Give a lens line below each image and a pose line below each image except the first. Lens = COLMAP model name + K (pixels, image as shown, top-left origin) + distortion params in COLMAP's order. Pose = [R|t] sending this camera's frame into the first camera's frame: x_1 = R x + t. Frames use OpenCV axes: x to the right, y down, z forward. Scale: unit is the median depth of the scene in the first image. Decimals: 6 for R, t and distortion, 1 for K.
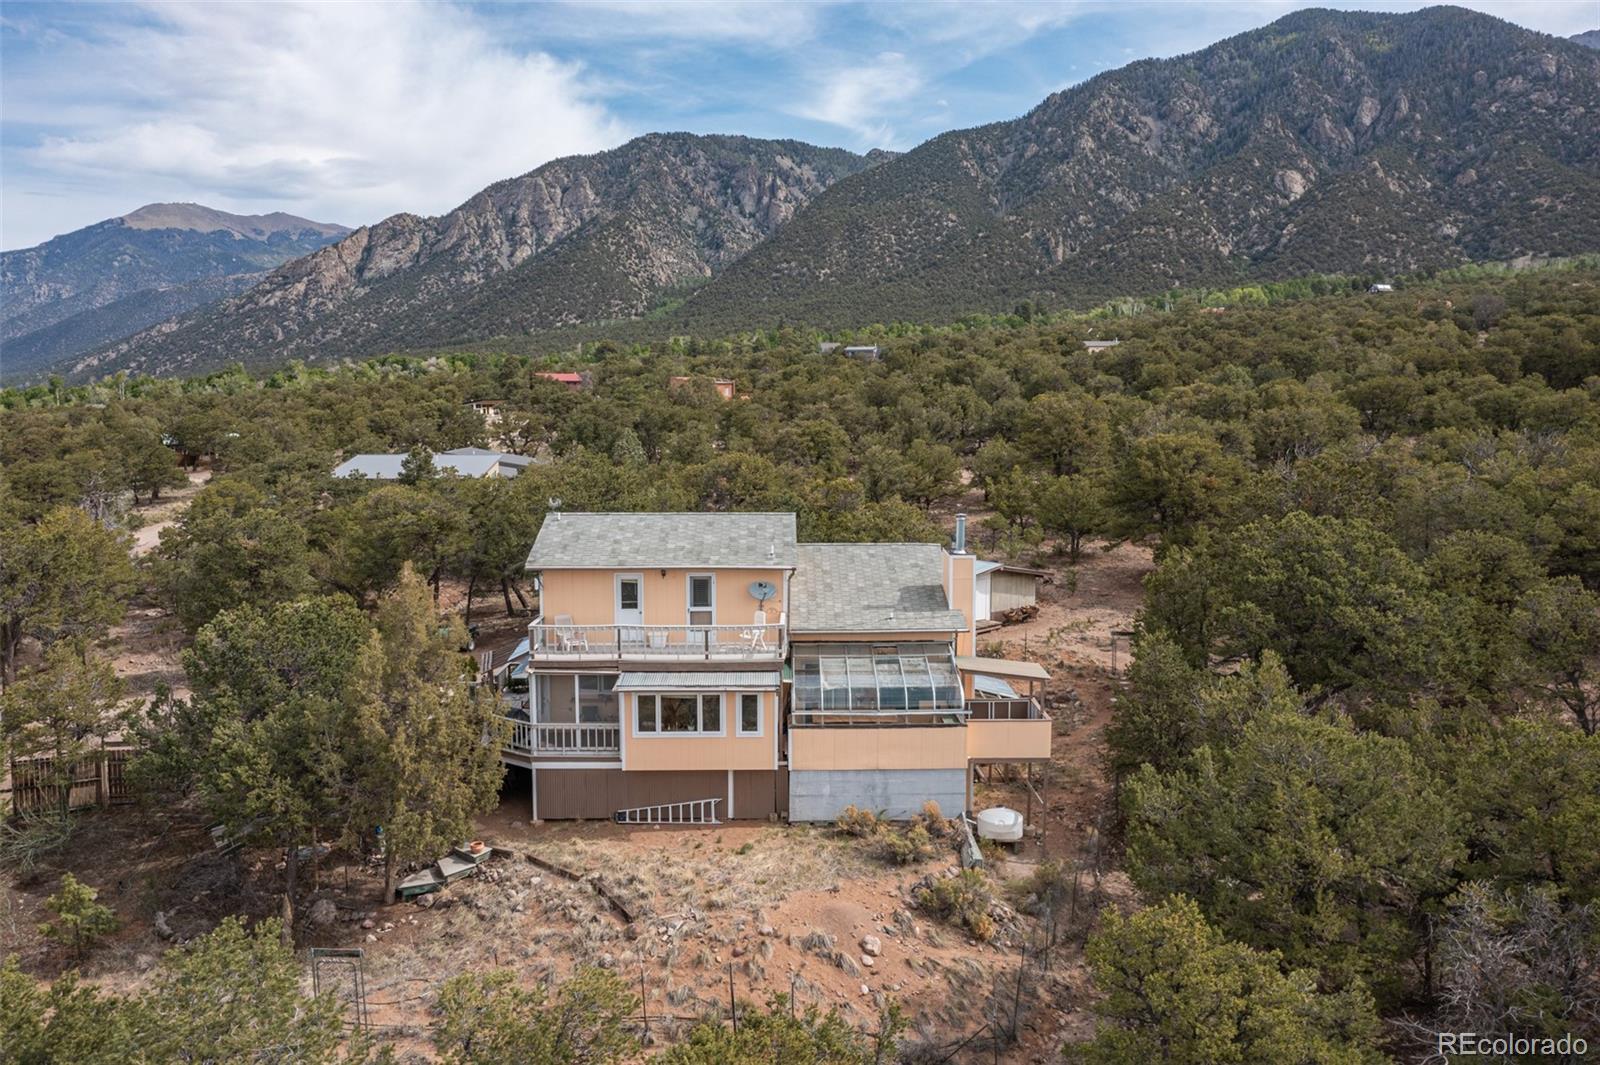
lens RADIAL K [[1262.7, 0, 796.9], [0, 1262.7, 531.1], [0, 0, 1]] dist [-0.014140, 0.012368]
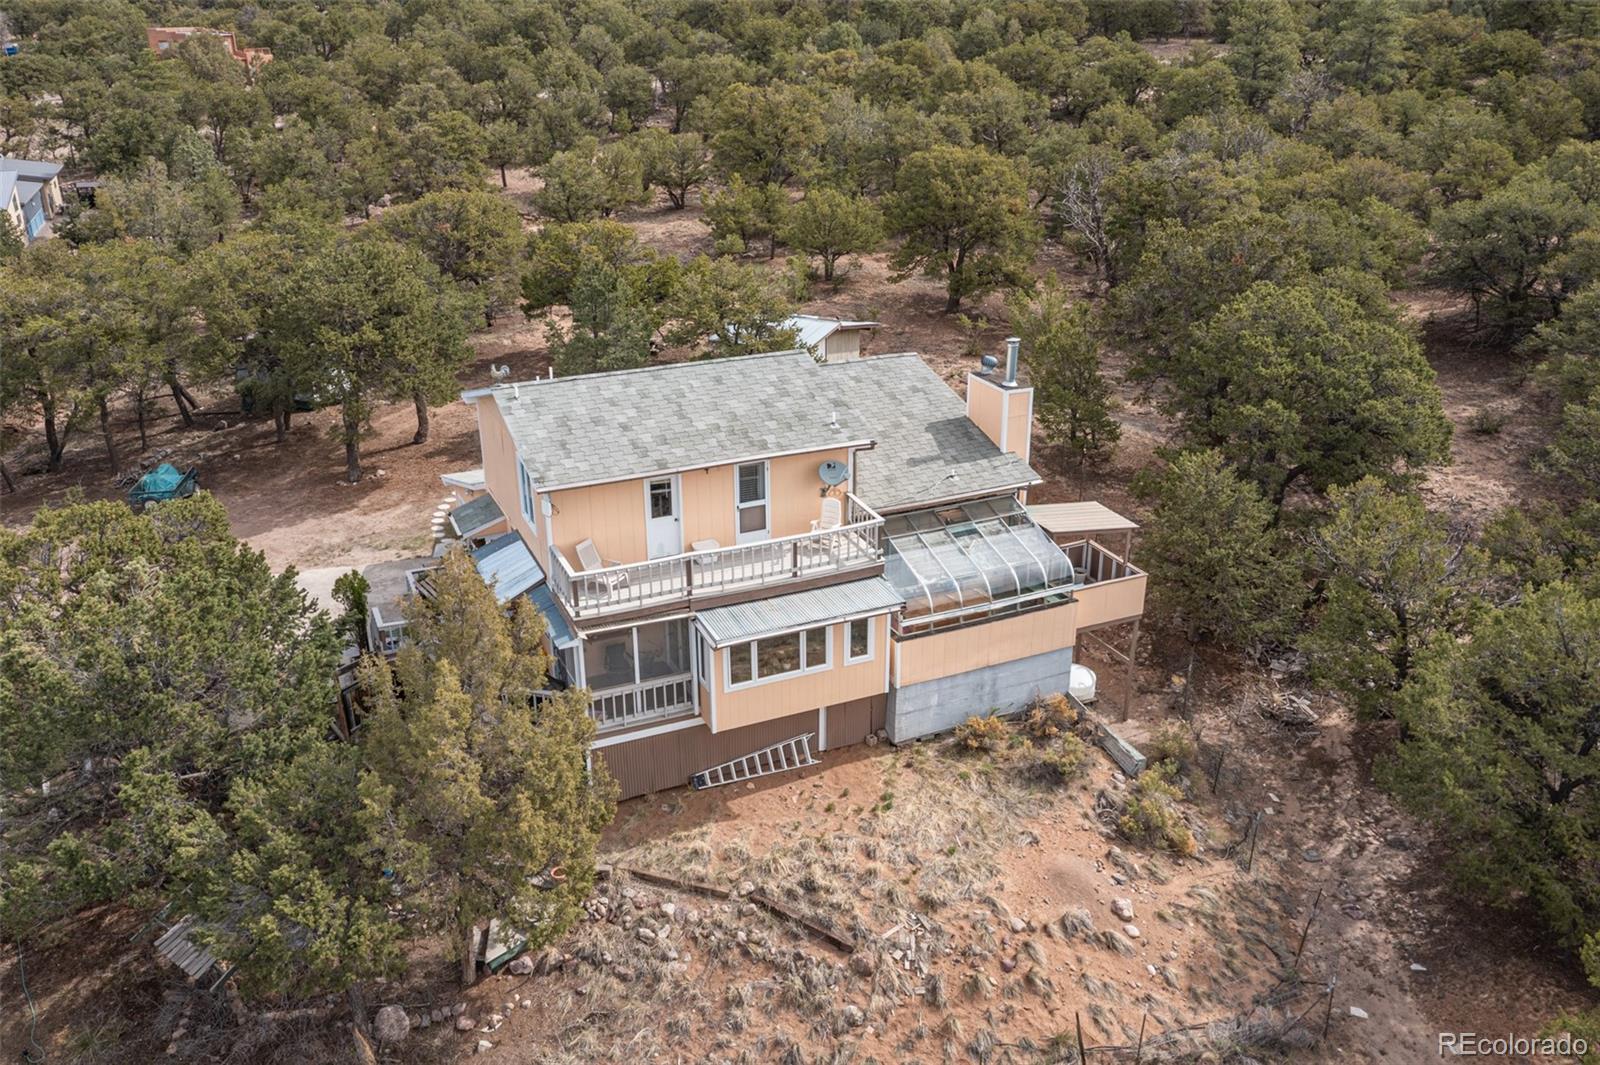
lens RADIAL K [[1262.7, 0, 802.7], [0, 1262.7, 531.6], [0, 0, 1]] dist [-0.014140, 0.012368]
pose [[0.921592, -0.152927, 0.356765, -0.344955], [0.049109, 0.957671, 0.283645, -0.148504], [-0.385040, -0.243885, 0.890092, 0.310471]]
